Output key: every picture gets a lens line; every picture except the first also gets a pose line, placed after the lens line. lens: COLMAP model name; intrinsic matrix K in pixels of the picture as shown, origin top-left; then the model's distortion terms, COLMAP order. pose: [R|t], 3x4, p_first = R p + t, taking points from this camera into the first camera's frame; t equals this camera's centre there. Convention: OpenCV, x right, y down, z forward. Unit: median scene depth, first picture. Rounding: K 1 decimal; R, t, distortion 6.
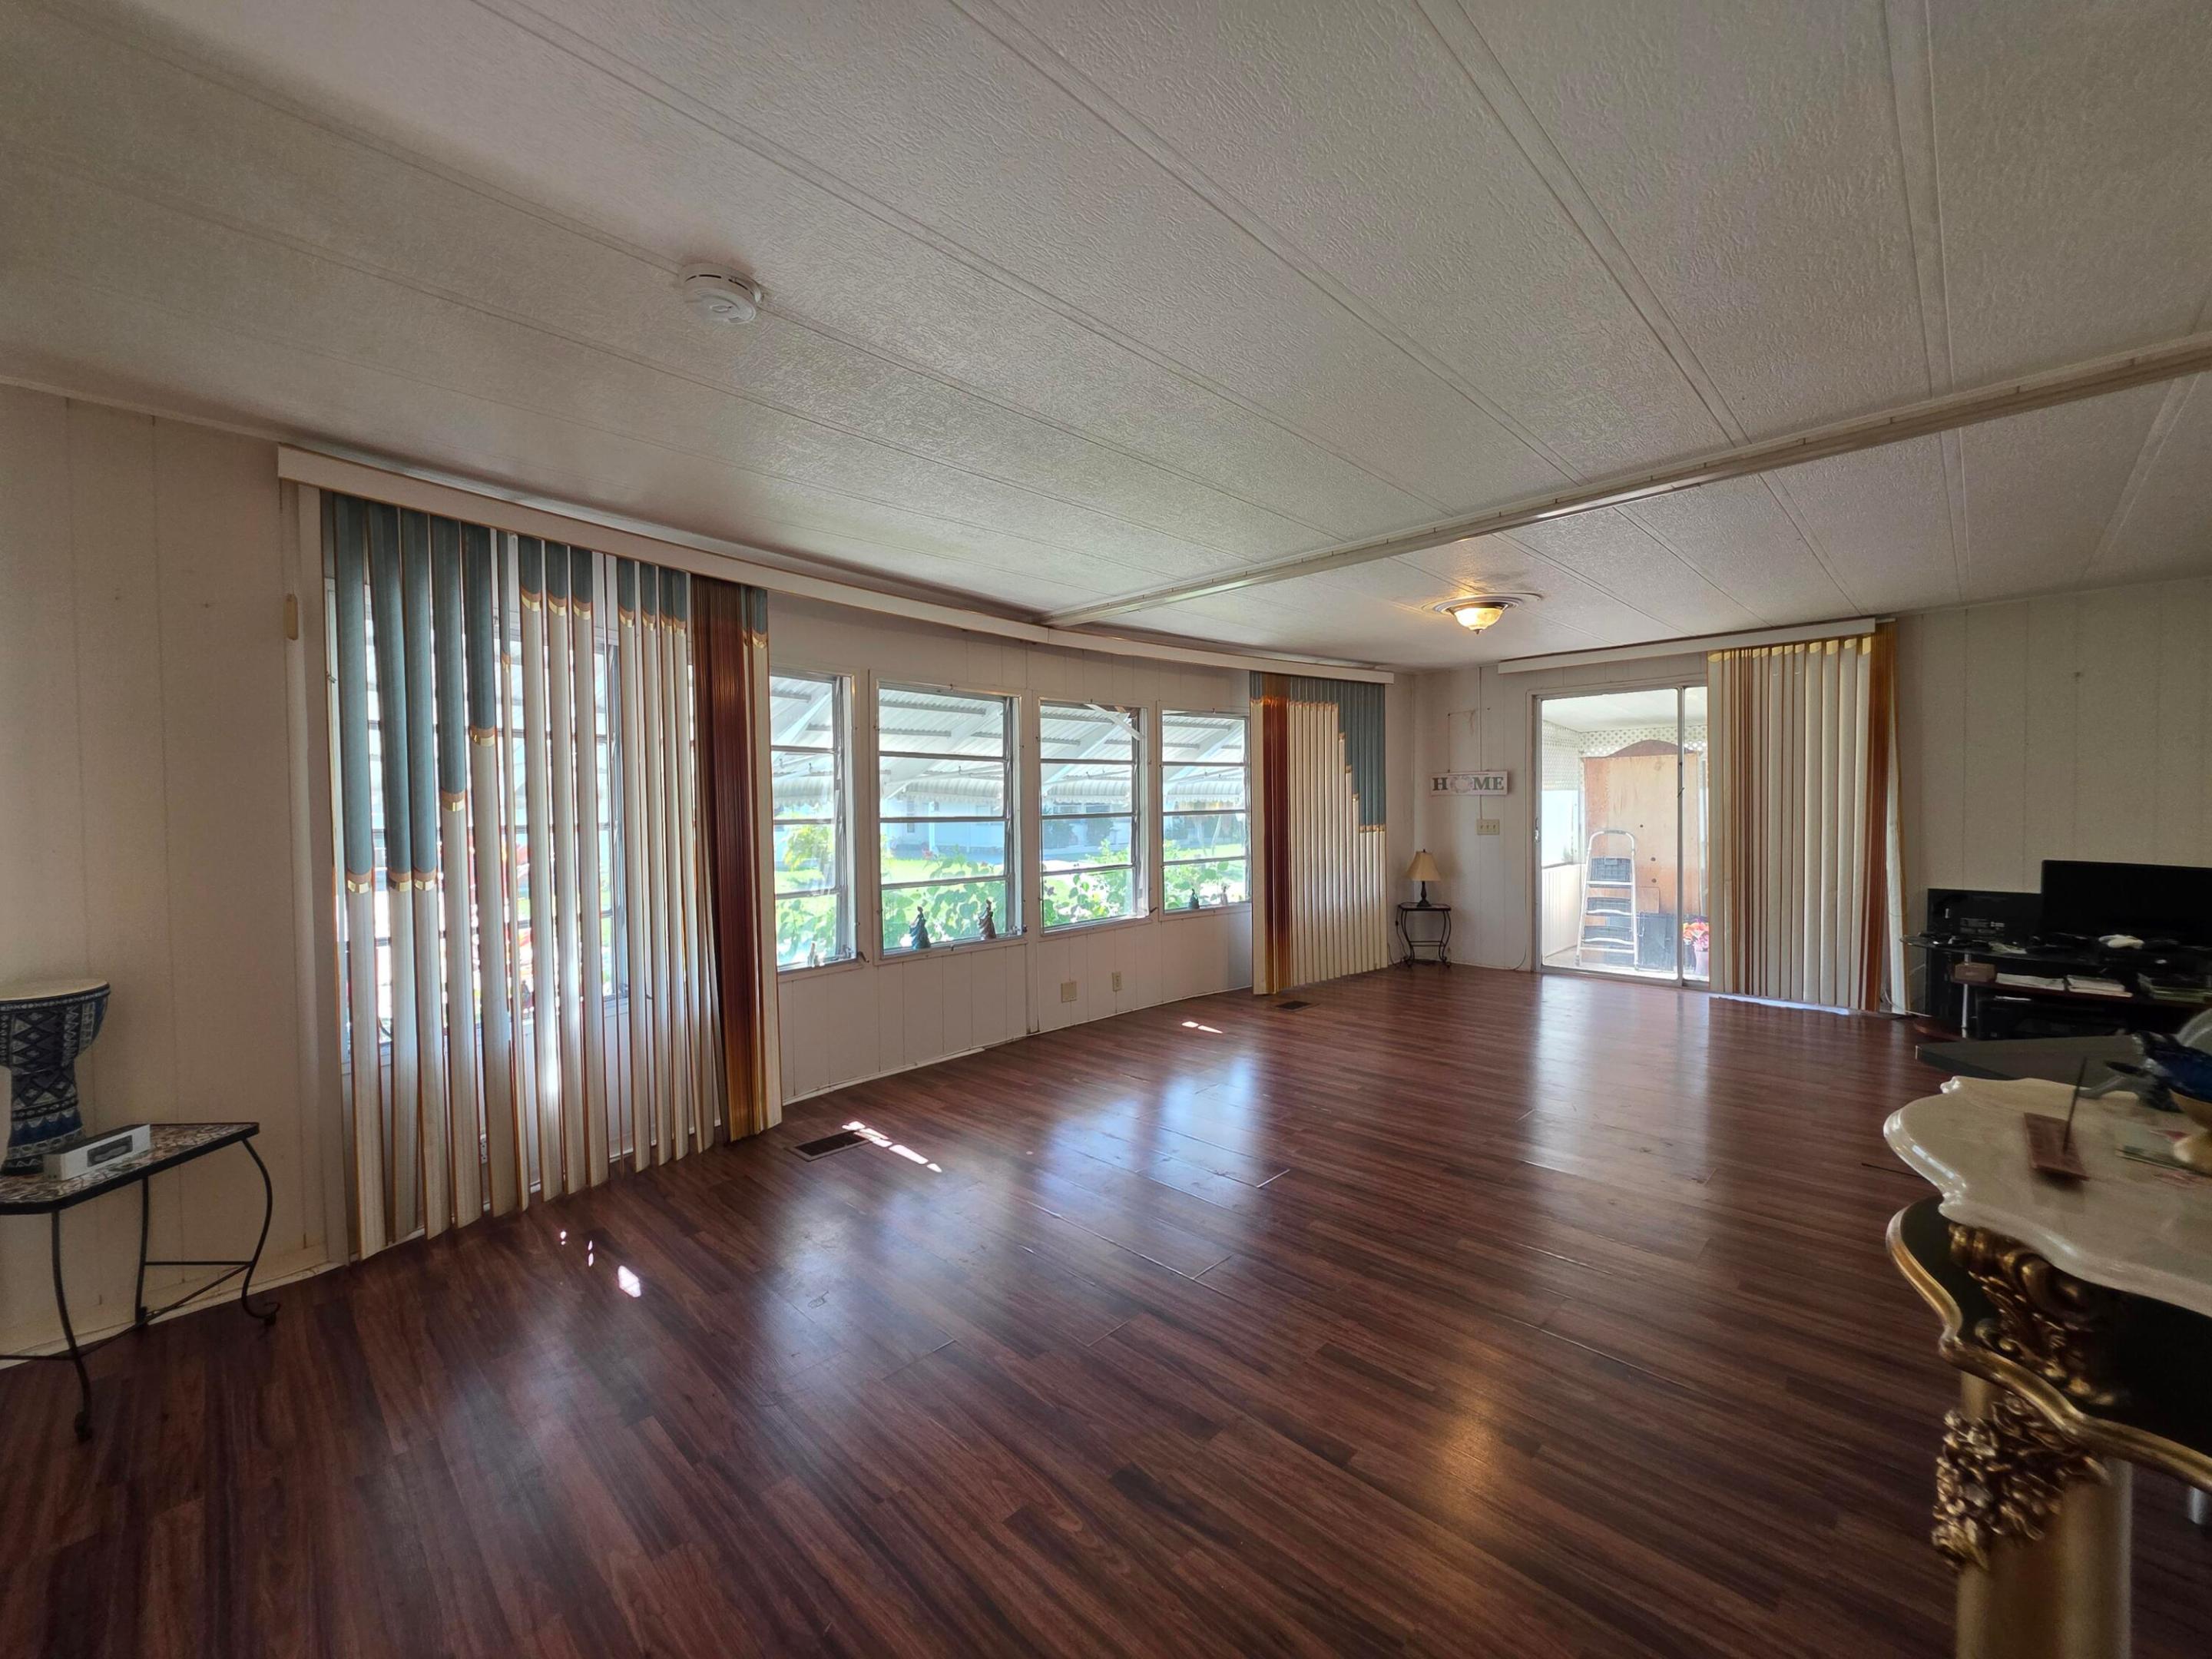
lens RADIAL K [[890.2, 0, 1087.2], [0, 890.2, 839.4], [0, 0, 1]] dist [0.001684, 0.000044]
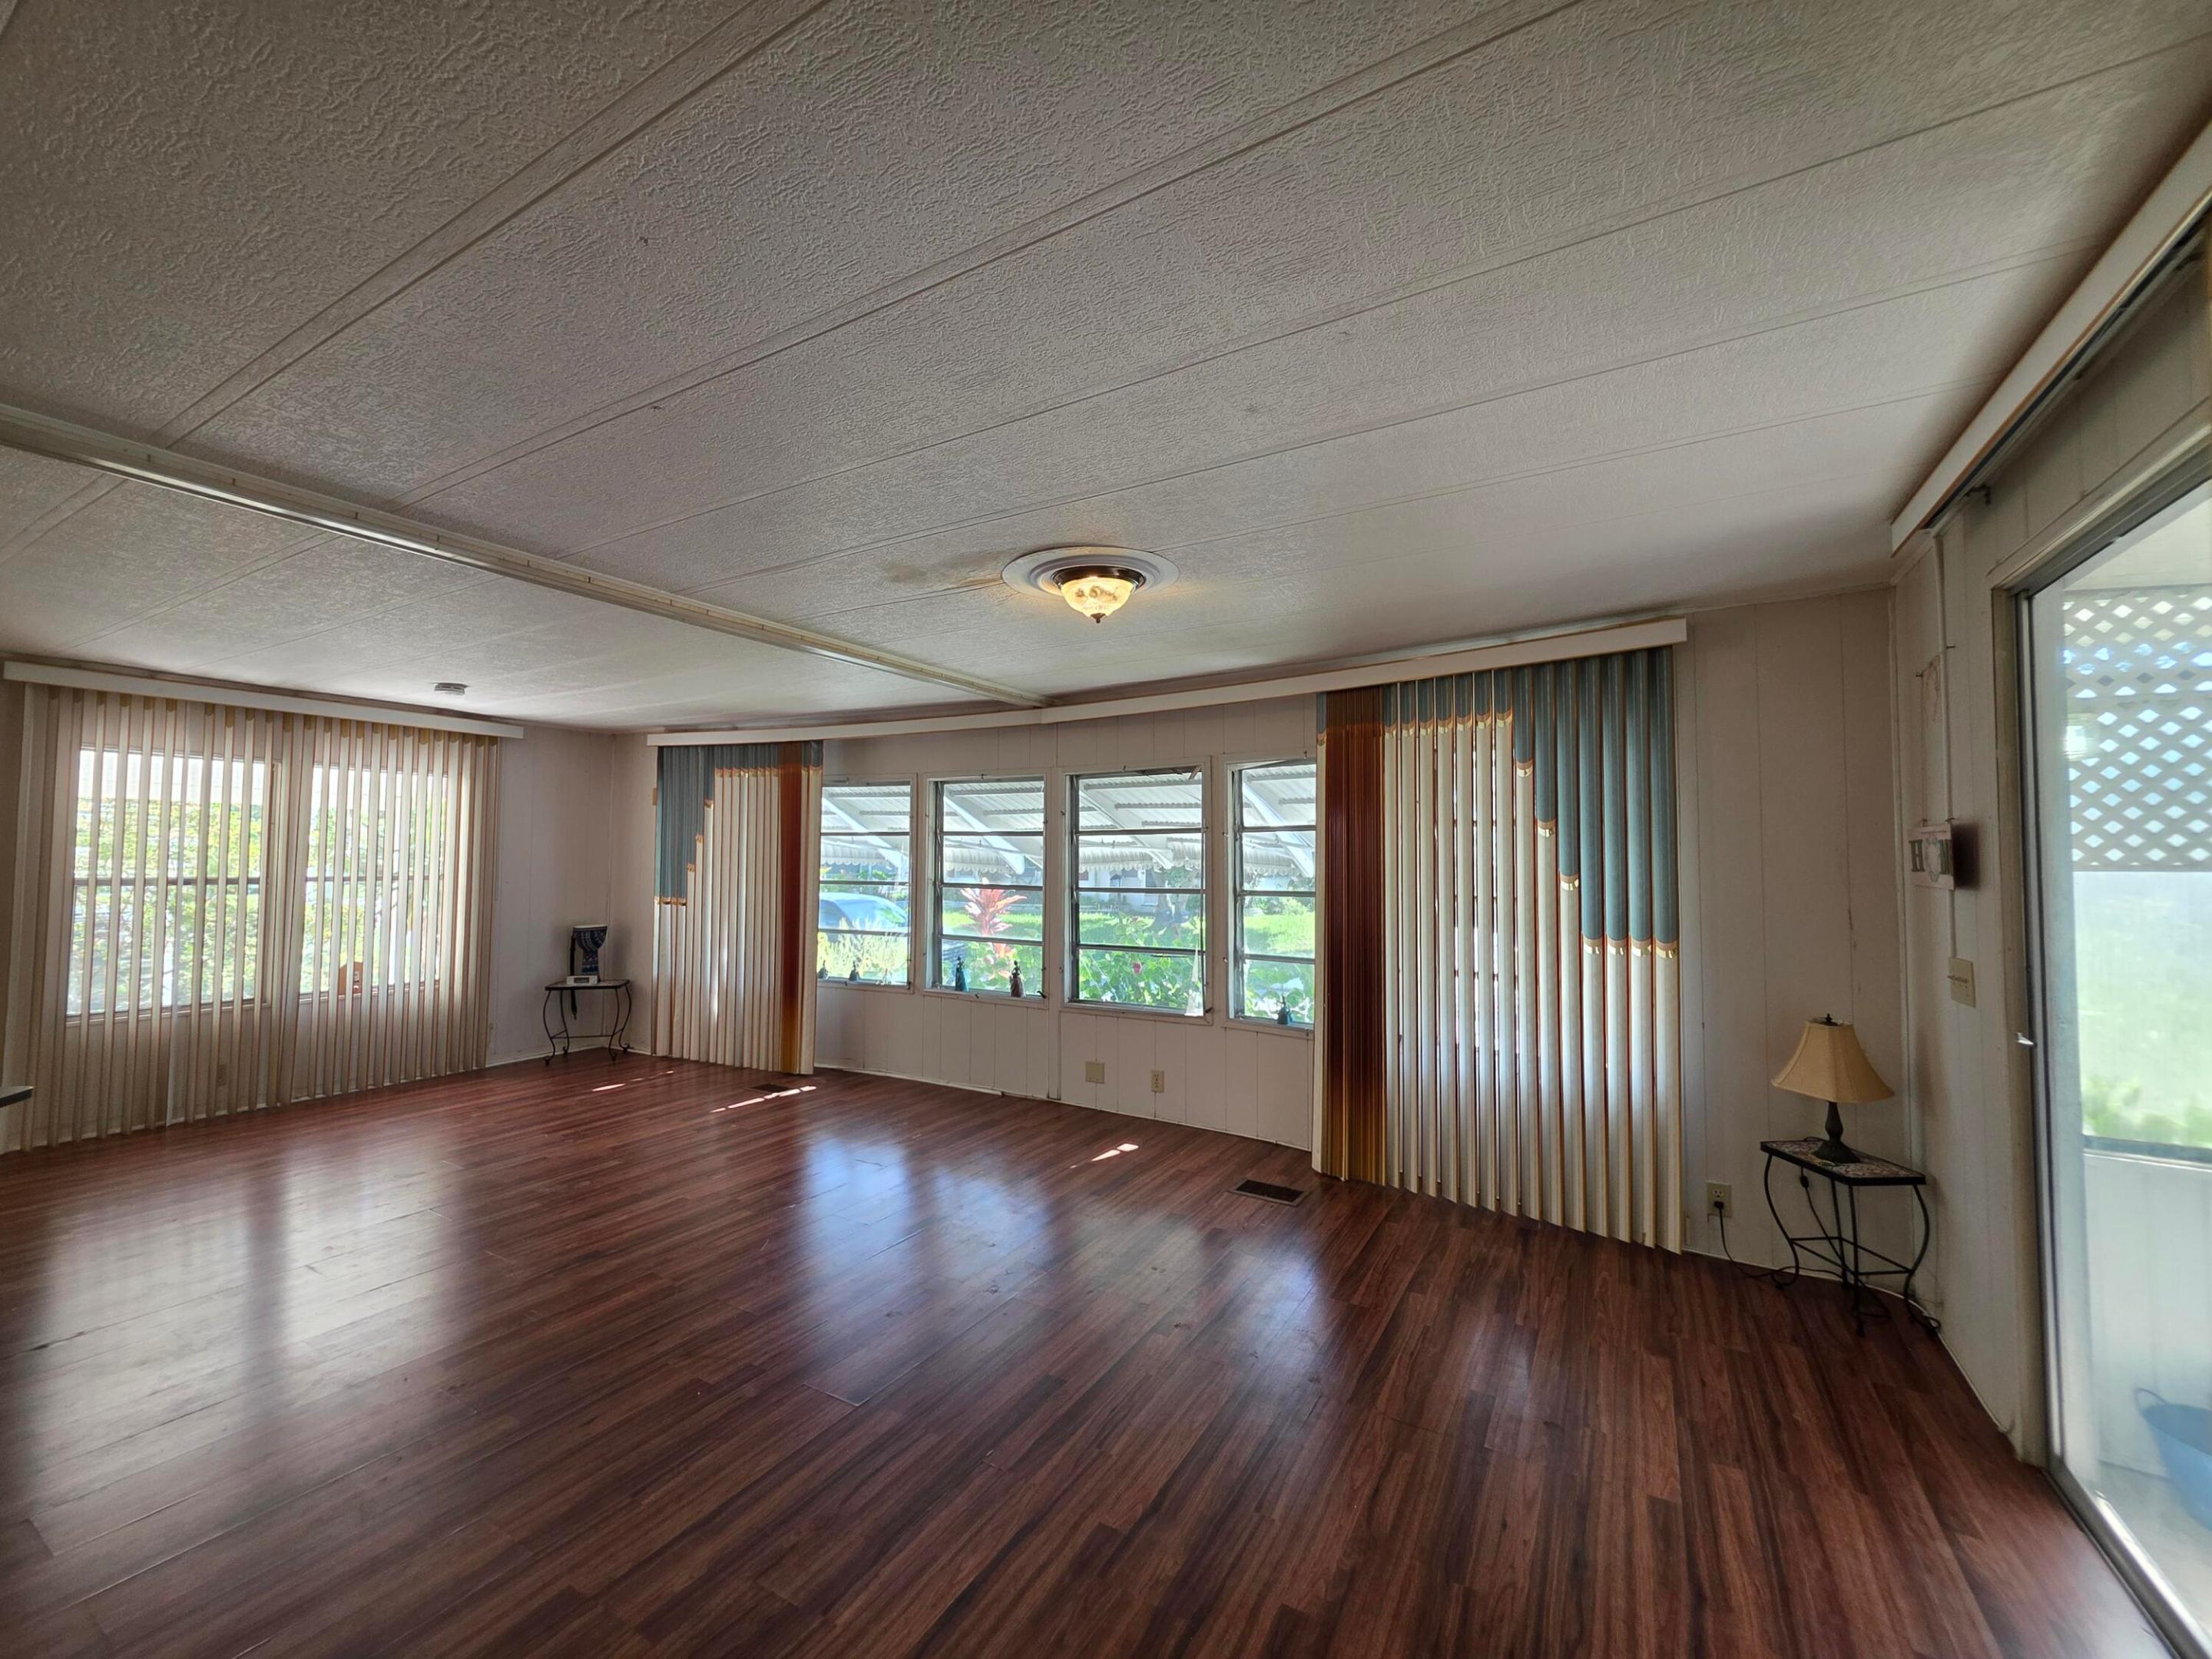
lens RADIAL K [[890.2, 0, 1110.9], [0, 890.2, 813.1], [0, 0, 1]] dist [0.001684, 0.000044]
pose [[0.255115, -0.036171, -0.966234, 0.923379], [-0.045048, 0.997770, -0.049245, -0.060810], [0.965861, 0.056090, 0.252917, 0.760843]]
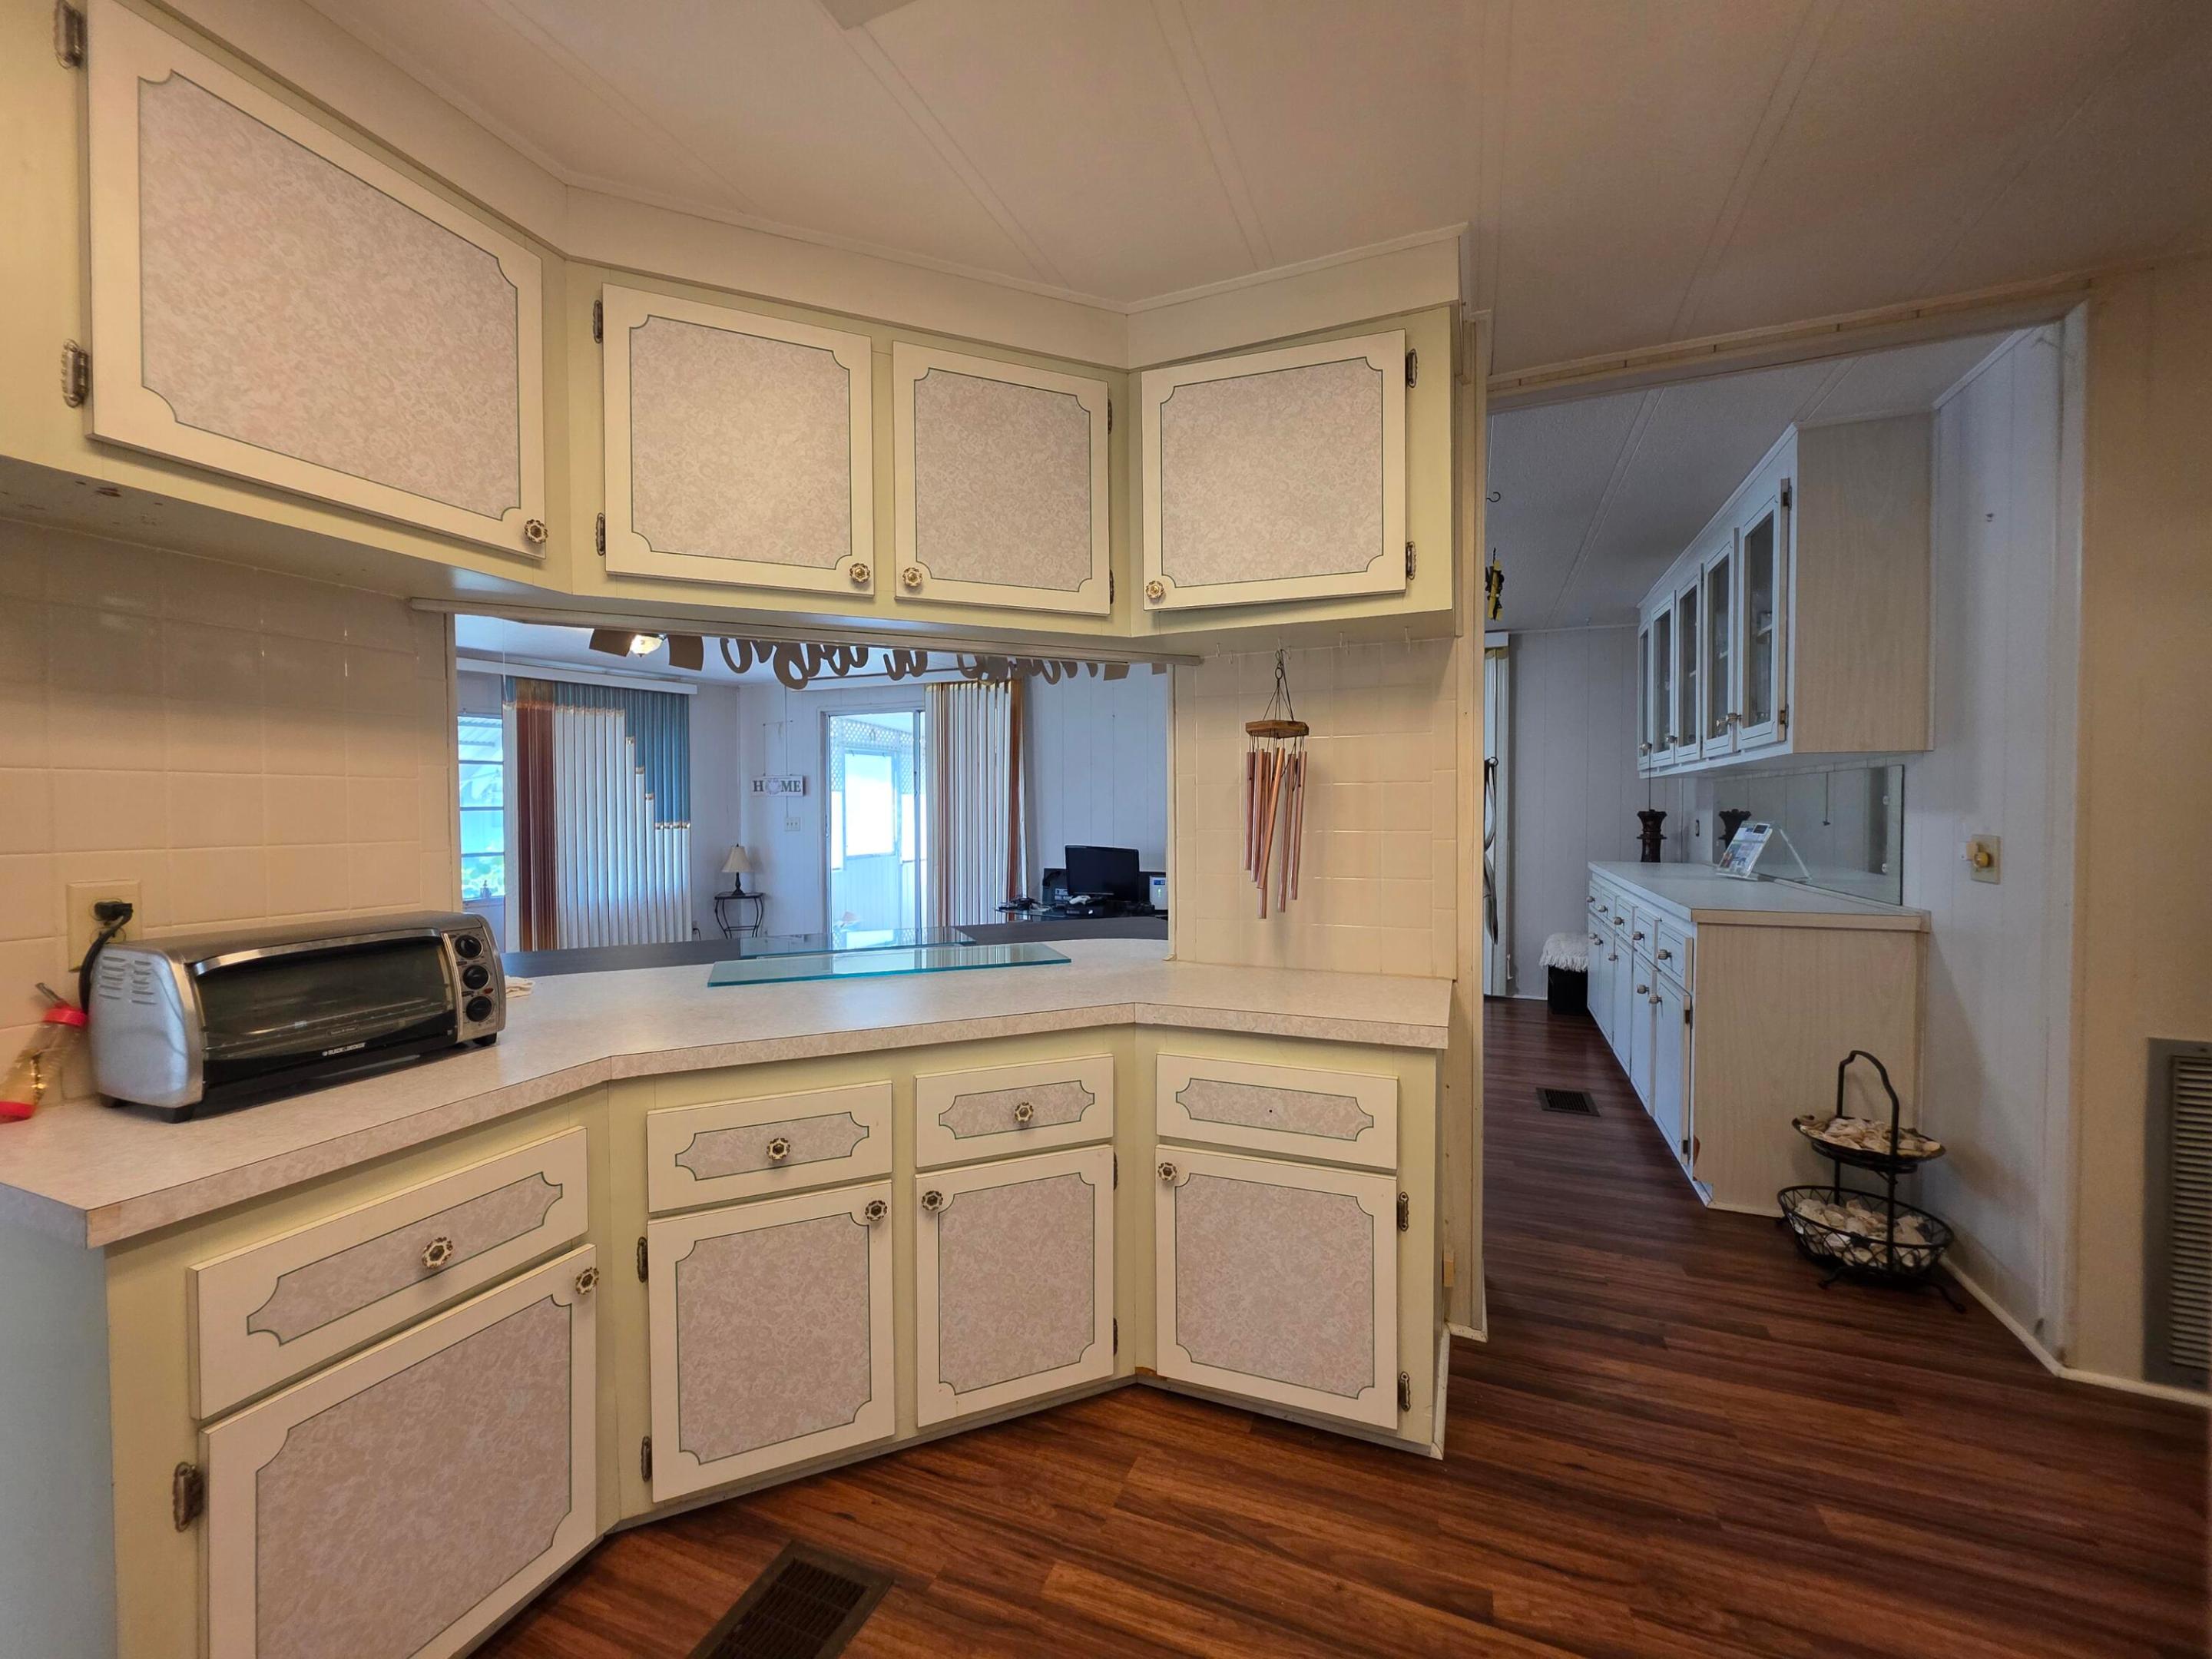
lens RADIAL K [[890.2, 0, 1107.9], [0, 890.2, 819.7], [0, 0, 1]] dist [0.001684, 0.000044]
pose [[0.919128, 0.004957, 0.393927, 0.485931], [0.005700, 0.999649, -0.025880, 0.016944], [-0.393917, 0.026033, 0.918777, -0.290959]]
